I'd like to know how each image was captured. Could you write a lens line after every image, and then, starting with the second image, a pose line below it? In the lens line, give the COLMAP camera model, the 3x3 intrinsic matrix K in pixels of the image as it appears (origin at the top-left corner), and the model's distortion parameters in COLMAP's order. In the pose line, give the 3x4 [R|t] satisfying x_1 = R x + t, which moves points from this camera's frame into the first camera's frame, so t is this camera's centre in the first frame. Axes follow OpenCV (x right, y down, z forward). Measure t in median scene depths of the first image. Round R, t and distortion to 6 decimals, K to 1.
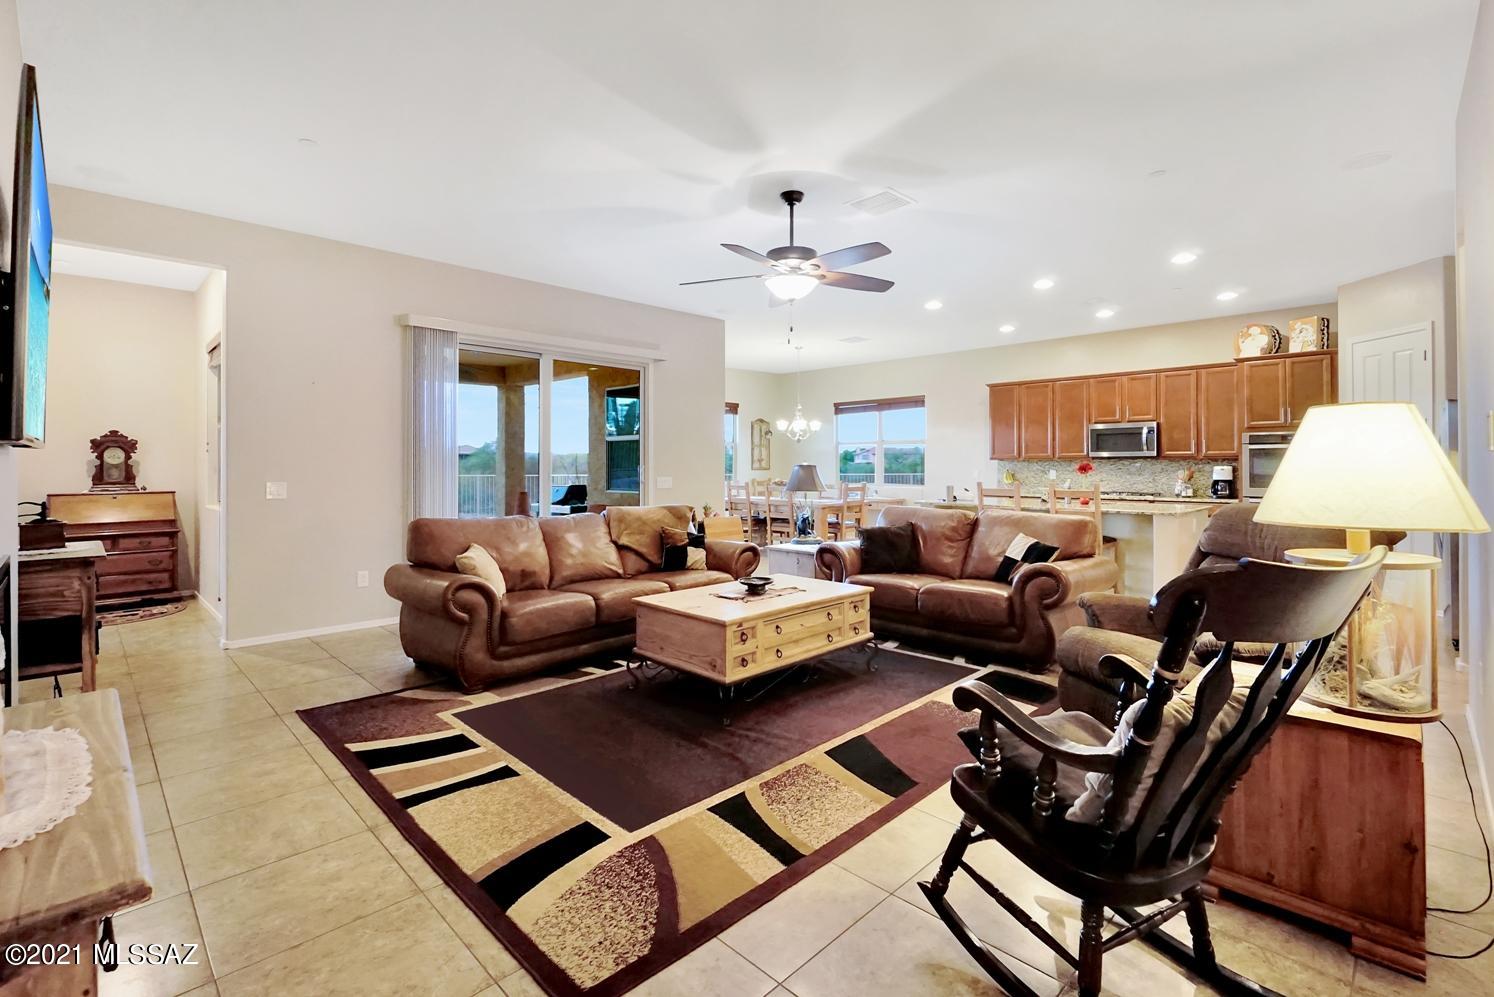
lens RADIAL K [[673.1, 0, 732.0], [0, 673.1, 468.0], [0, 0, 1]] dist [-0.009352, 0.000034]
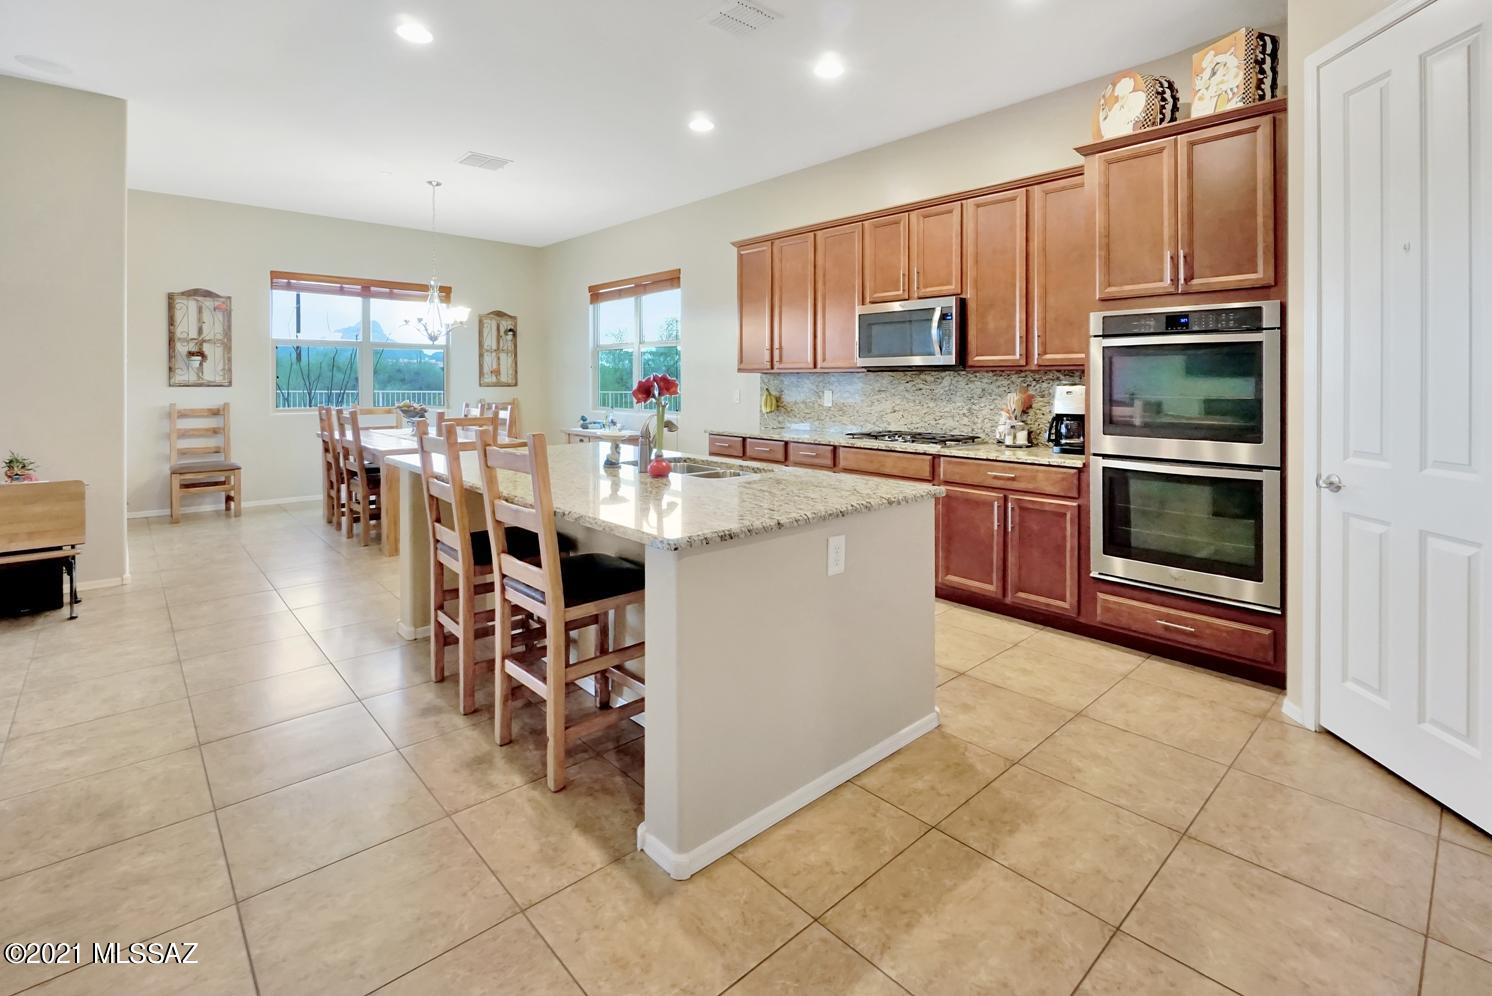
lens RADIAL K [[689.0, 0, 763.1], [0, 689.0, 389.6], [0, 0, 1]] dist [-0.000840, -0.000956]
pose [[0.999799, 0.006273, -0.019051, 0.484783], [-0.006096, 0.999938, 0.009338, -0.003054], [0.019109, -0.009220, 0.999775, 0.467169]]
